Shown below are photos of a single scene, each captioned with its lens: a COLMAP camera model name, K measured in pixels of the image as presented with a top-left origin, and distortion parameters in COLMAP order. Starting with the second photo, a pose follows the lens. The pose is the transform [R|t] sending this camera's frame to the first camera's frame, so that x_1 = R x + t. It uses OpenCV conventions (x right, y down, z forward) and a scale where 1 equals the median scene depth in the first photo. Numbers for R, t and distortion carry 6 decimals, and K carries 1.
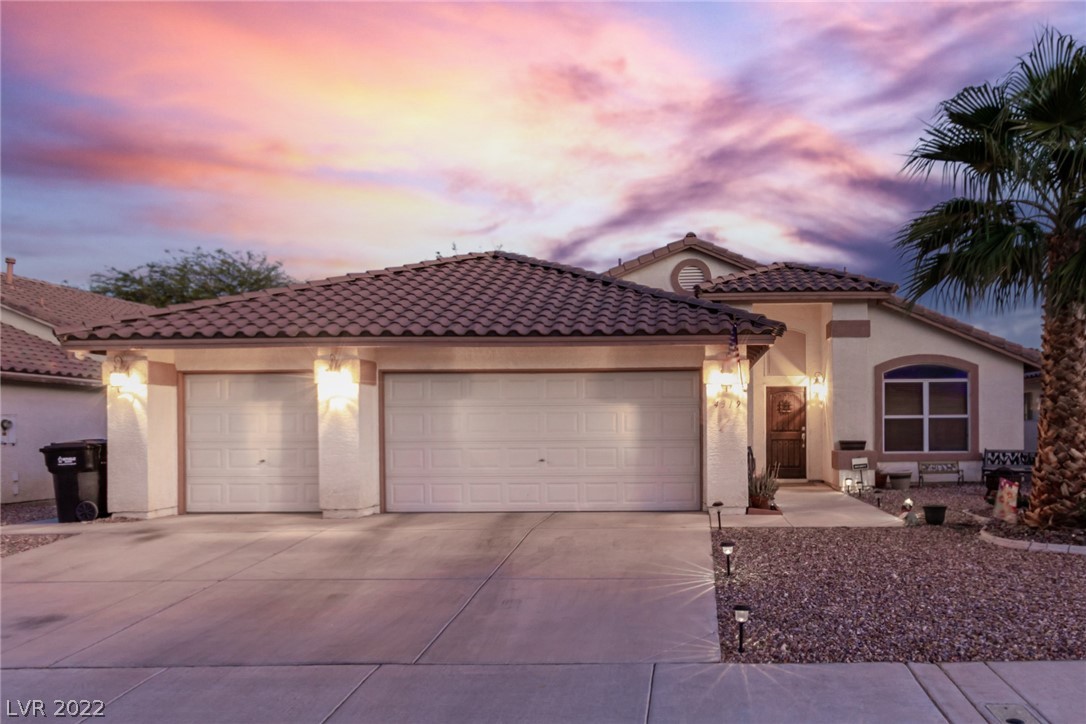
lens RADIAL K [[520.1, 0, 539.5], [0, 520.1, 363.8], [0, 0, 1]] dist [0.001074, 0.000331]
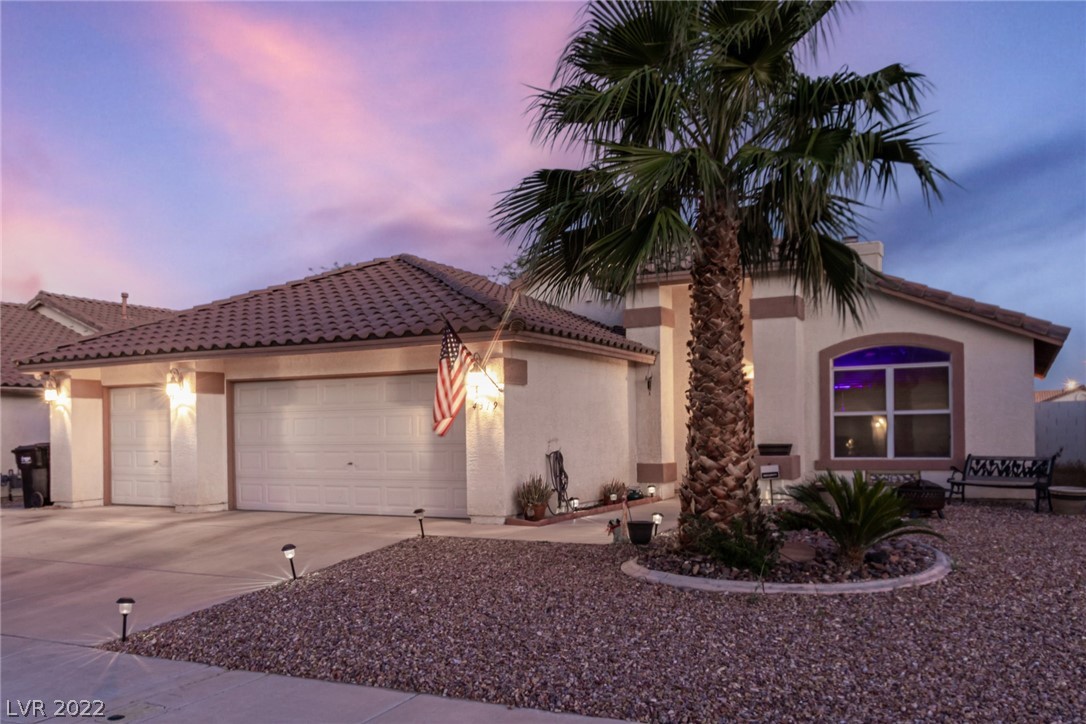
lens RADIAL K [[562.2, 0, 543.0], [0, 562.2, 362.0], [0, 0, 1]] dist [-0.000545, -0.000408]
pose [[0.955303, -0.042085, -0.292618, 0.688973], [0.043930, 0.999035, -0.000265, 0.003803], [0.292347, -0.012602, 0.956229, 0.061235]]
